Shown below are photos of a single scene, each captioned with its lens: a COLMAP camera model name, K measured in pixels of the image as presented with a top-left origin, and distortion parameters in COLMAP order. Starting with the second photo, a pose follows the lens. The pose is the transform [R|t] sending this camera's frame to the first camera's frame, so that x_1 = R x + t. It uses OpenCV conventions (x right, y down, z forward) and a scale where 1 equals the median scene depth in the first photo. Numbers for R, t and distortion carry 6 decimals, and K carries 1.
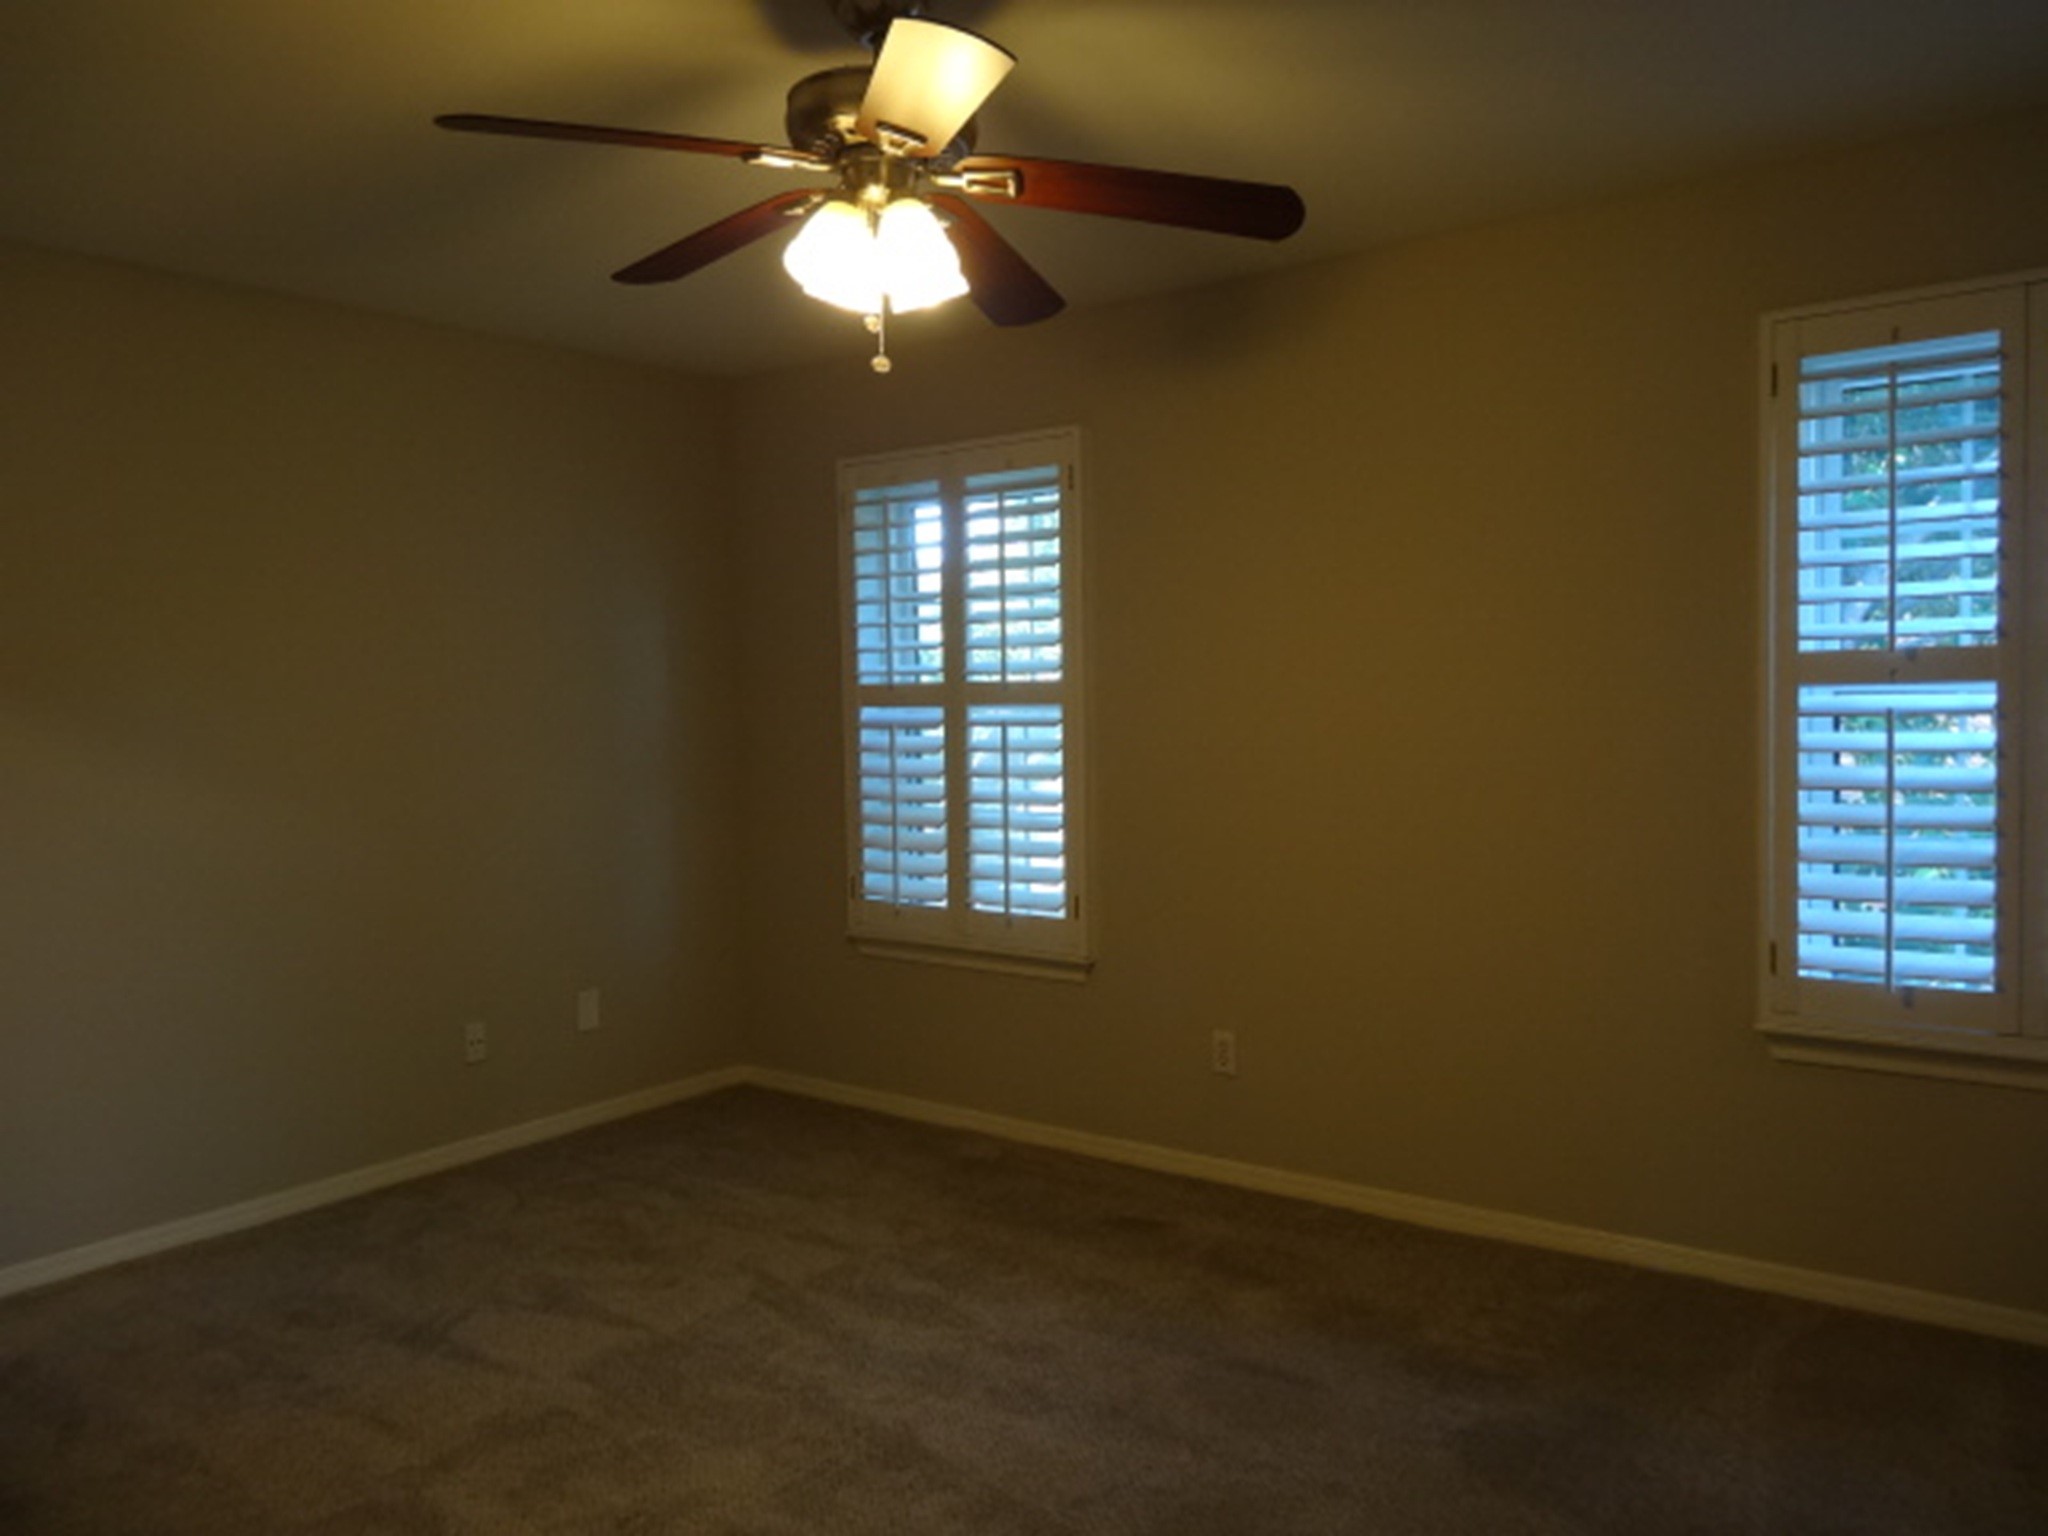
lens RADIAL K [[1485.1, 0, 1024.0], [0, 1485.1, 768.0], [0, 0, 1]] dist [-0.000309, 0.005573]
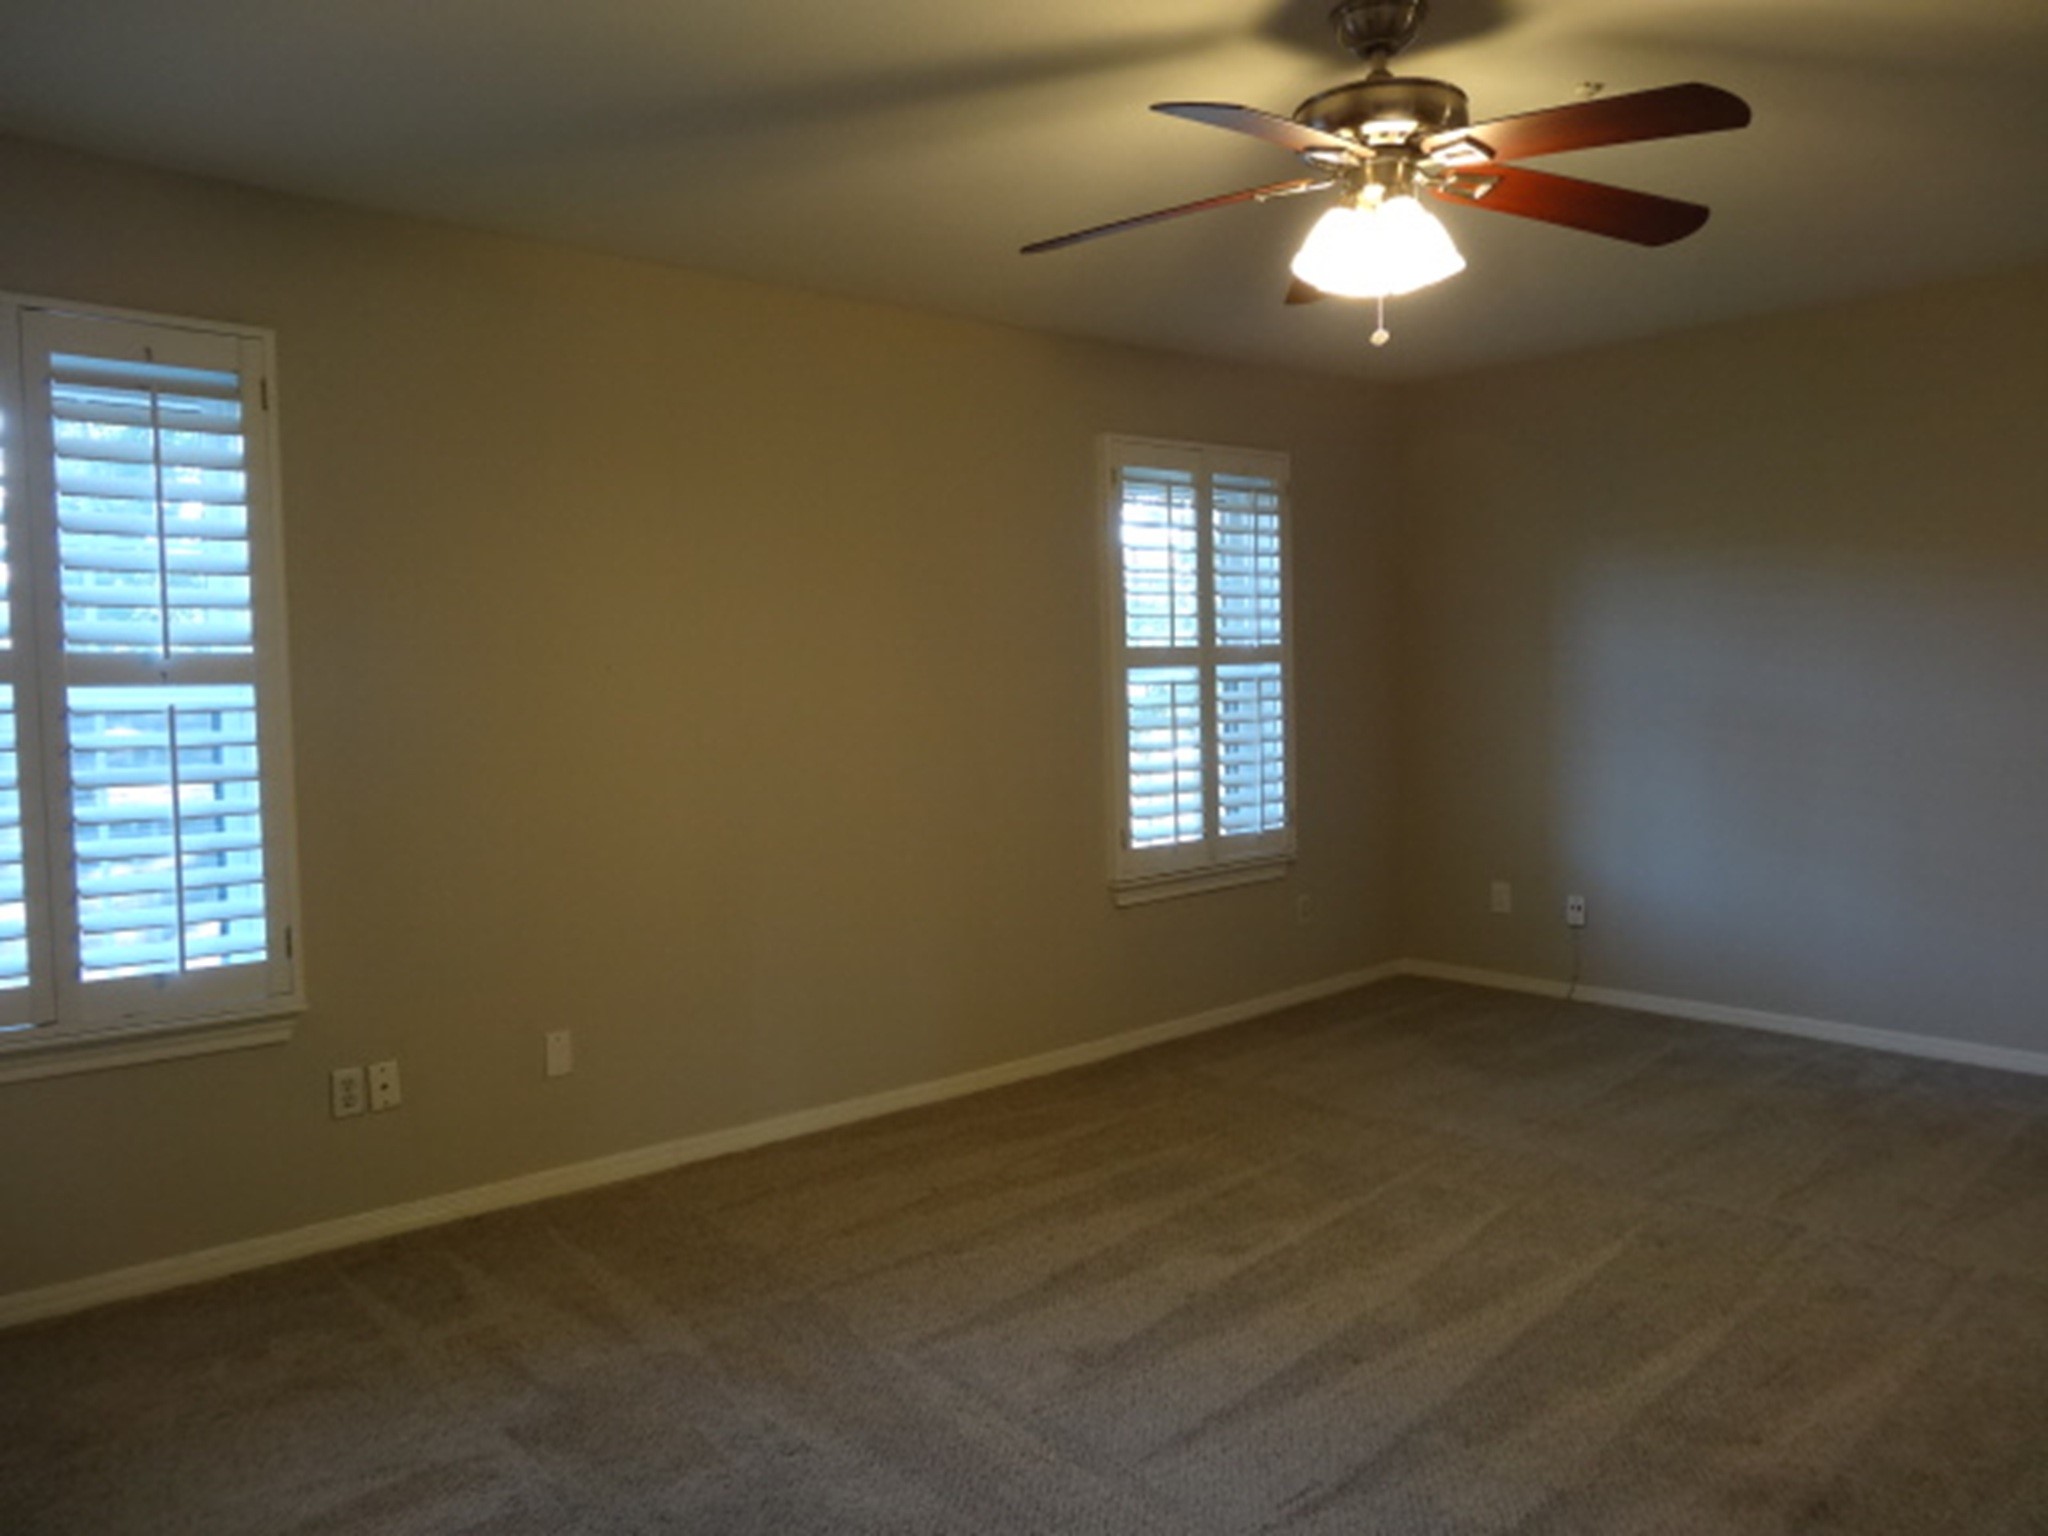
lens RADIAL K [[1326.3, 0, 1024.0], [0, 1326.3, 768.0], [0, 0, 1]] dist [0.113856, 0.001183]
pose [[0.290419, -0.055669, 0.955279, -0.935017], [0.059971, 0.997403, 0.039891, -0.010263], [-0.955019, 0.045704, 0.293003, 0.699304]]
